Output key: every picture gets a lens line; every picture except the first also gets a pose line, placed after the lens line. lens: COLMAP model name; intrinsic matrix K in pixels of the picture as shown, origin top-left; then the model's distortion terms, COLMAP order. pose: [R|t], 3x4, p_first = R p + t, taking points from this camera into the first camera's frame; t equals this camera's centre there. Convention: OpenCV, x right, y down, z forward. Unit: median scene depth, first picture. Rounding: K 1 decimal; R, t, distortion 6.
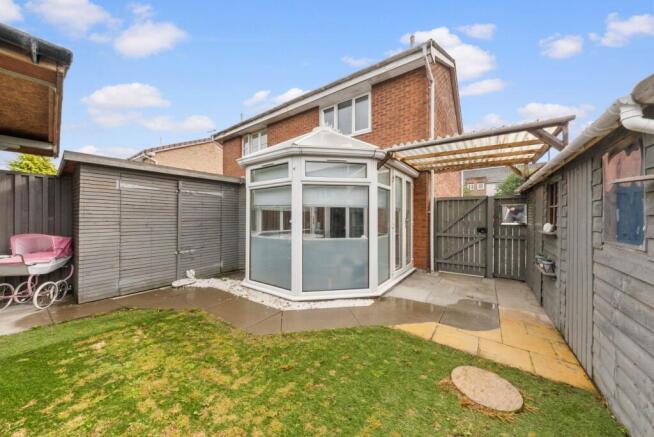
lens RADIAL K [[221.1, 0, 326.2], [0, 221.1, 217.0], [0, 0, 1]] dist [0.000199, 0.000042]
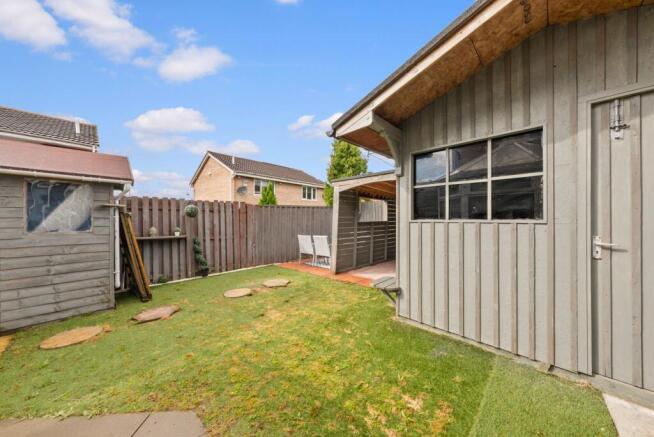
lens RADIAL K [[221.1, 0, 326.2], [0, 221.1, 217.0], [0, 0, 1]] dist [0.000199, 0.000042]
pose [[-0.994061, -0.000209, 0.108824, -0.805761], [-0.000822, 0.999984, -0.005593, -0.005044], [-0.108821, -0.005649, -0.994045, 1.682913]]
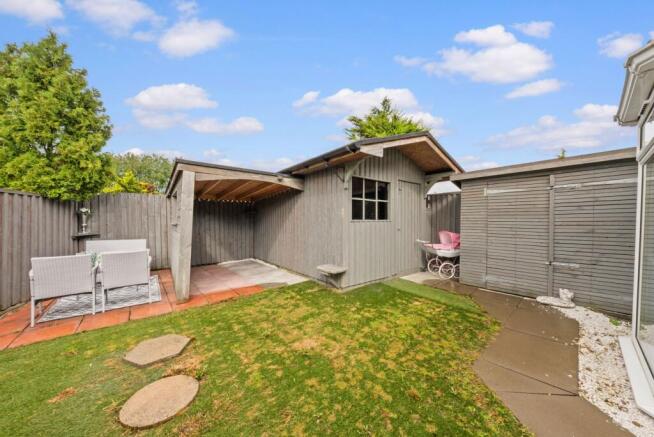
lens RADIAL K [[226.8, 0, 327.0], [0, 226.8, 218.5], [0, 0, 1]] dist [-0.001033, -0.000052]
pose [[-0.224514, -0.013937, -0.974371, 0.628232], [-0.001730, 0.999902, -0.013903, 0.016804], [0.974469, -0.001436, -0.224516, 0.725781]]
